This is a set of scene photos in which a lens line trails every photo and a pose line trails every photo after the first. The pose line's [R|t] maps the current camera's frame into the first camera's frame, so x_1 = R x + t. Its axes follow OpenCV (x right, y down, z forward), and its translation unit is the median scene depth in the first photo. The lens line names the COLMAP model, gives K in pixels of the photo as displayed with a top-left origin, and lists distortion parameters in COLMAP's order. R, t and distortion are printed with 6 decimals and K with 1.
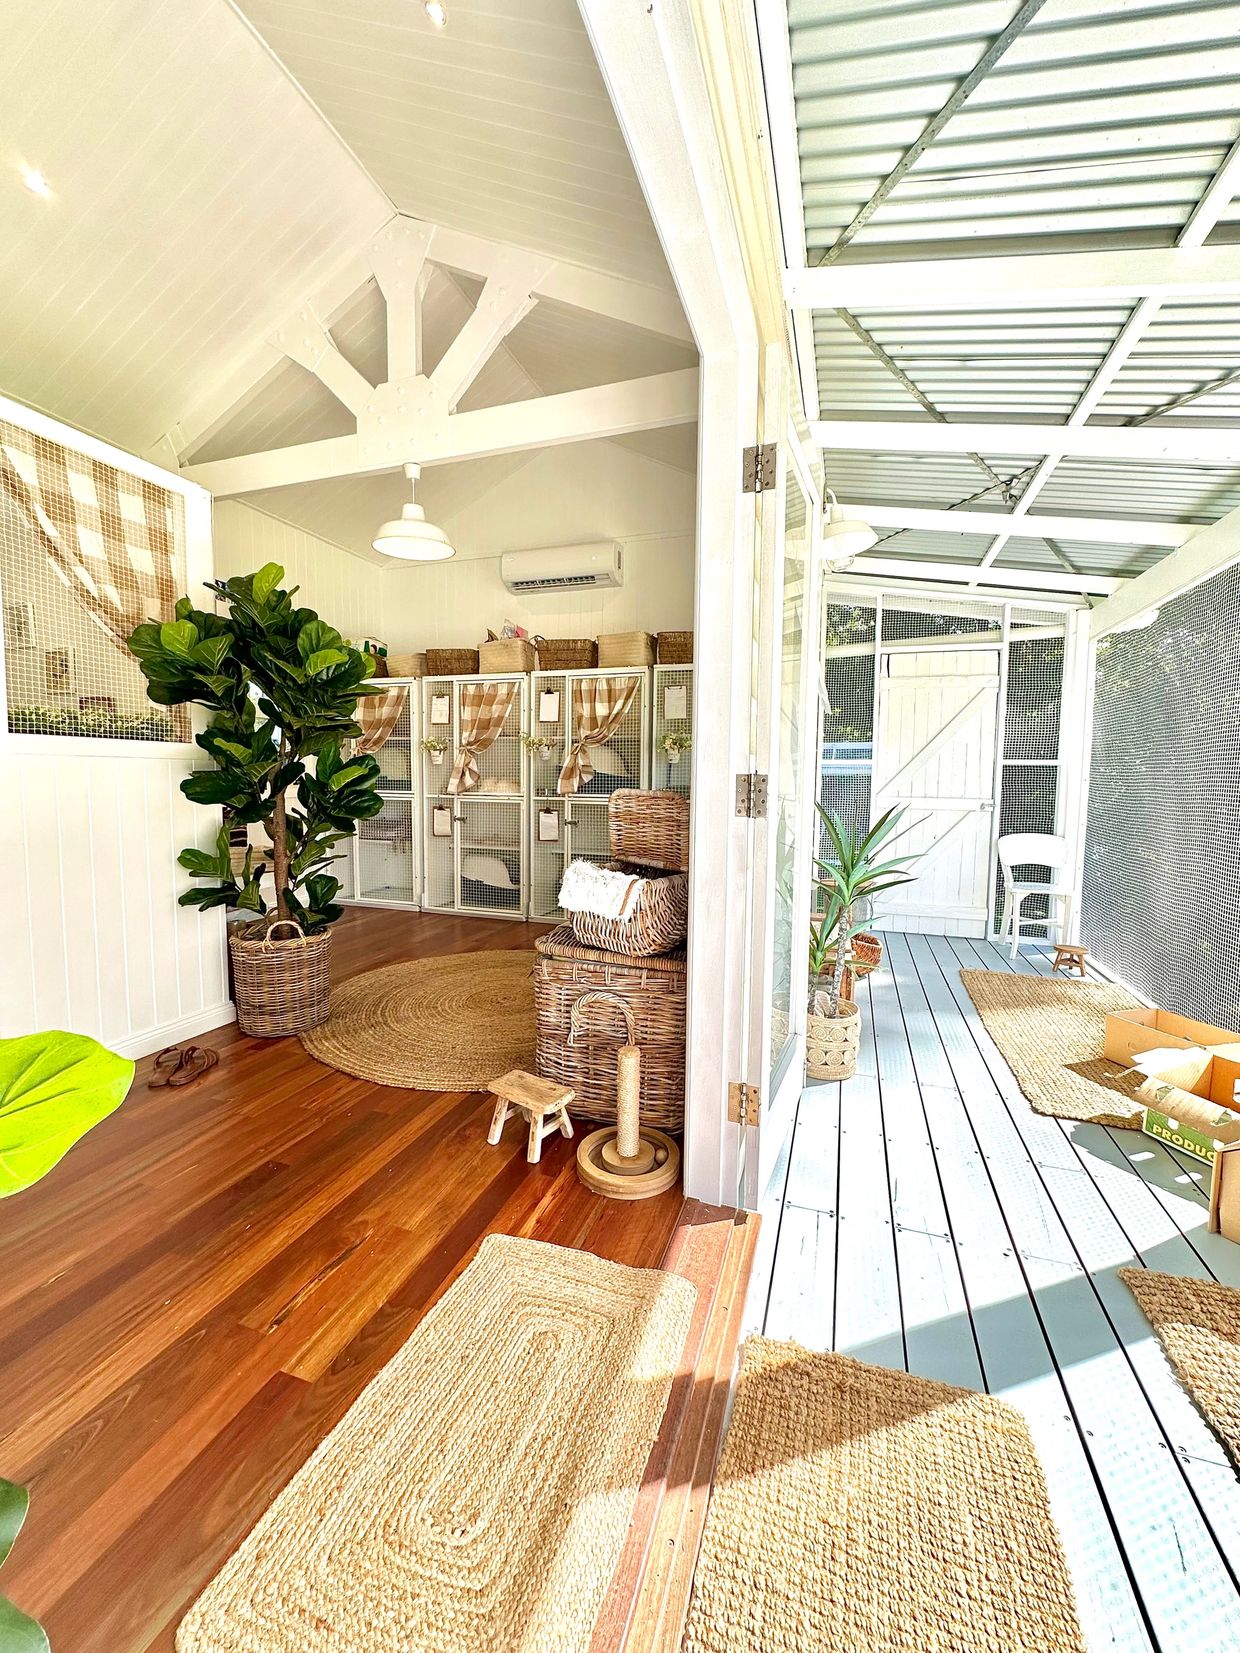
lens RADIAL K [[667.6, 0, 615.1], [0, 667.6, 838.4], [0, 0, 1]] dist [-0.001984, -0.000315]
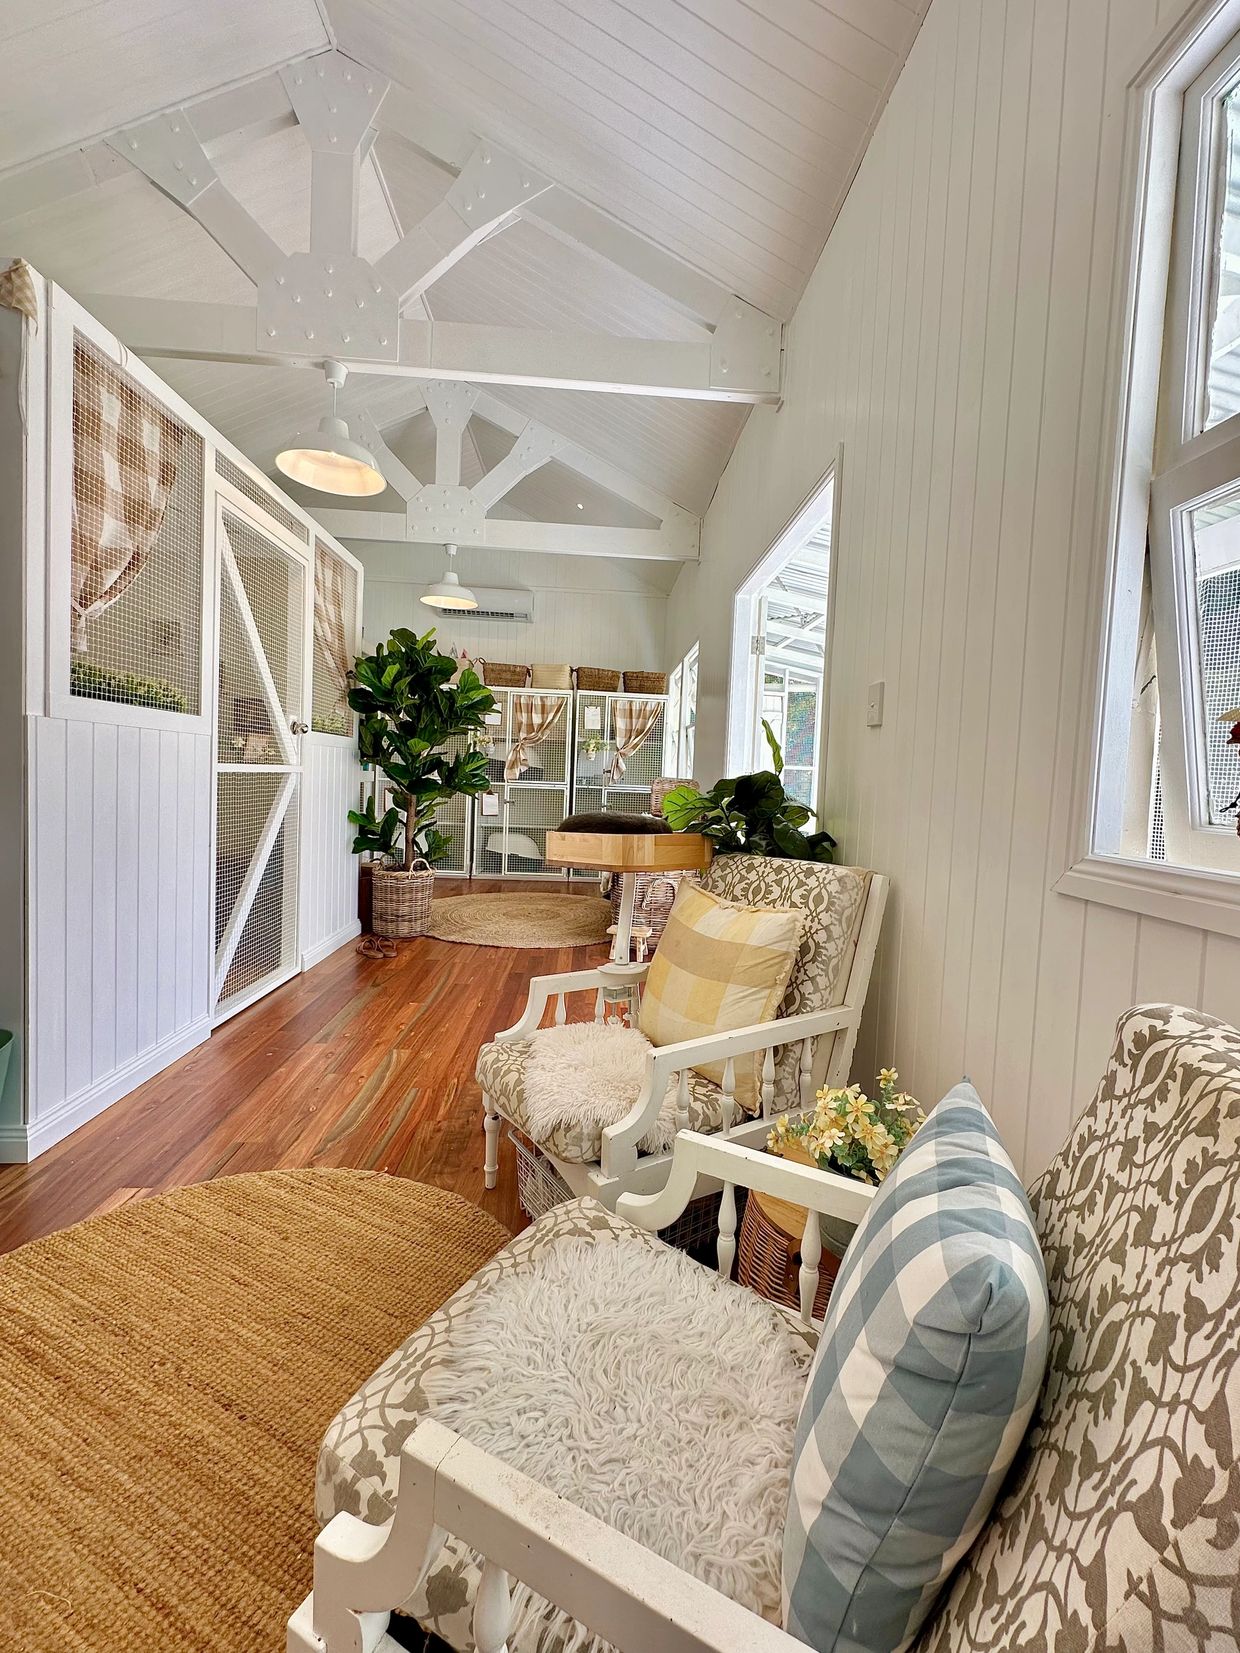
lens RADIAL K [[667.6, 0, 630.9], [0, 667.6, 817.1], [0, 0, 1]] dist [-0.001984, -0.000315]
pose [[0.926663, 0.003797, 0.375874, -0.354495], [0.004389, 0.999772, -0.020918, 0.036429], [-0.375867, 0.021033, 0.926435, -0.330103]]
